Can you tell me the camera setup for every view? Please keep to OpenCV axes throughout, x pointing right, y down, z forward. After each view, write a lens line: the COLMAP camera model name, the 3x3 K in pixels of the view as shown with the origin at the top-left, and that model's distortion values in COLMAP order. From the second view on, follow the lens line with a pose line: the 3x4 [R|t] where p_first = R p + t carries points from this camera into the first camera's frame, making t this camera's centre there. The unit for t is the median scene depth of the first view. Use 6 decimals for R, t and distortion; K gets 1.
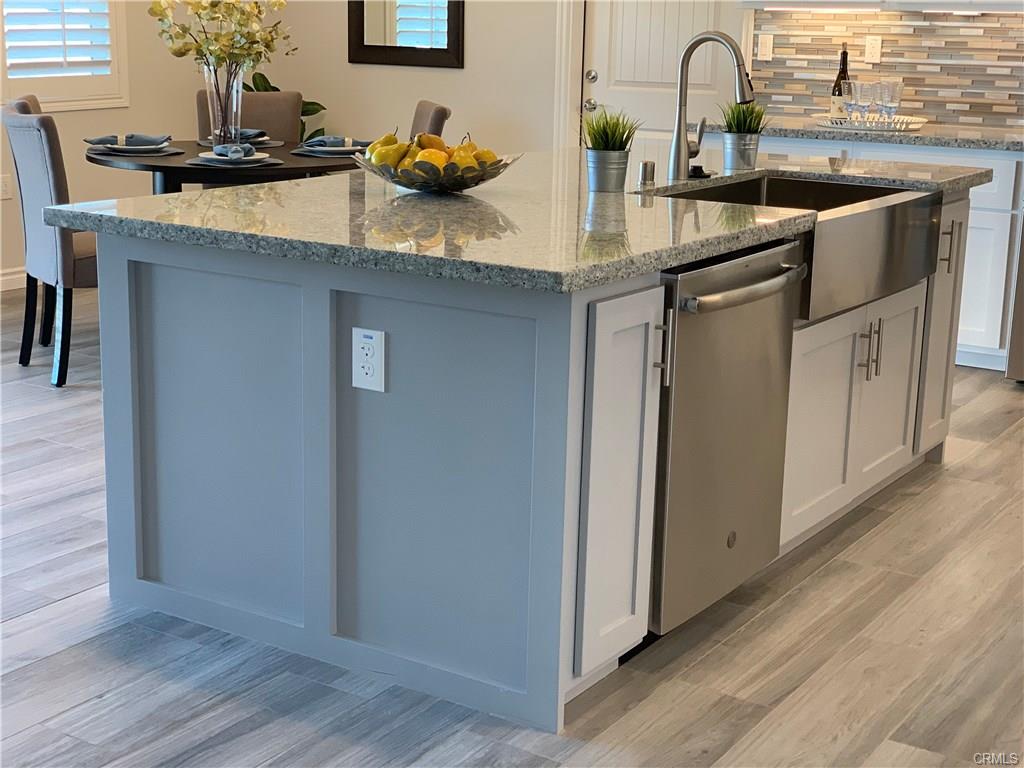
lens RADIAL K [[1545.0, 0, 509.0], [0, 1545.0, 385.6], [0, 0, 1]] dist [0.006589, 0.000000]
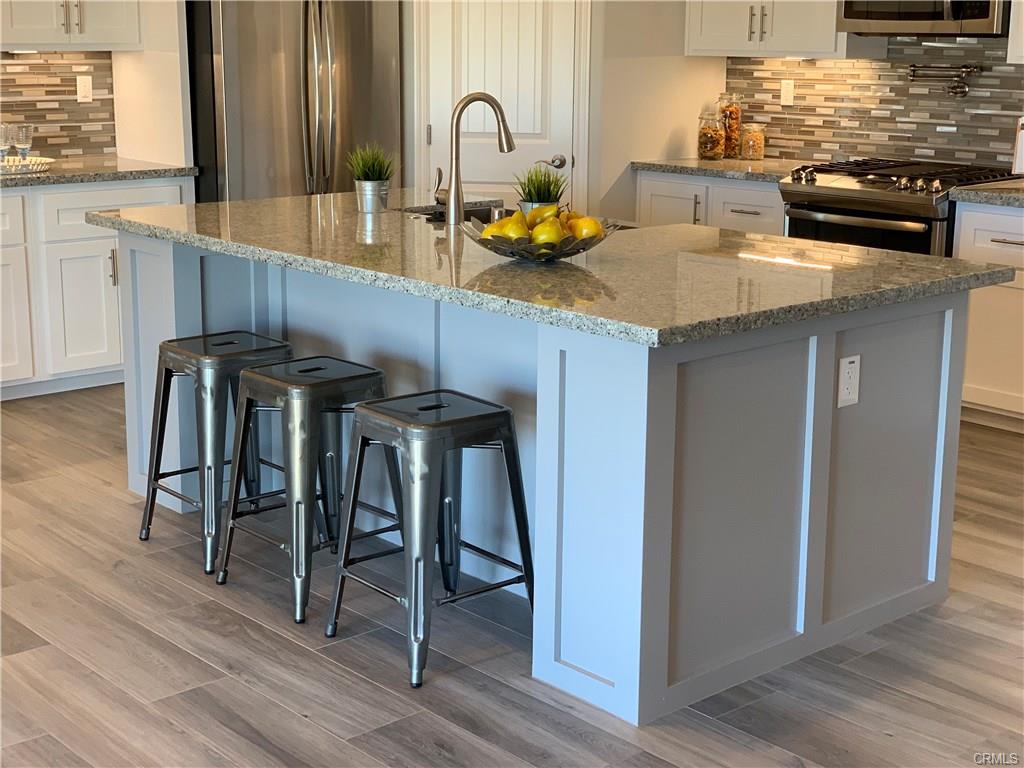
lens RADIAL K [[1545.0, 0, 509.4], [0, 1545.0, 381.9], [0, 0, 1]] dist [0.006589, 0.000000]
pose [[0.258721, -0.232764, 0.937488, -0.889516], [0.222466, 0.958801, 0.176661, -0.198887], [-0.939985, 0.162854, 0.299844, 0.605653]]
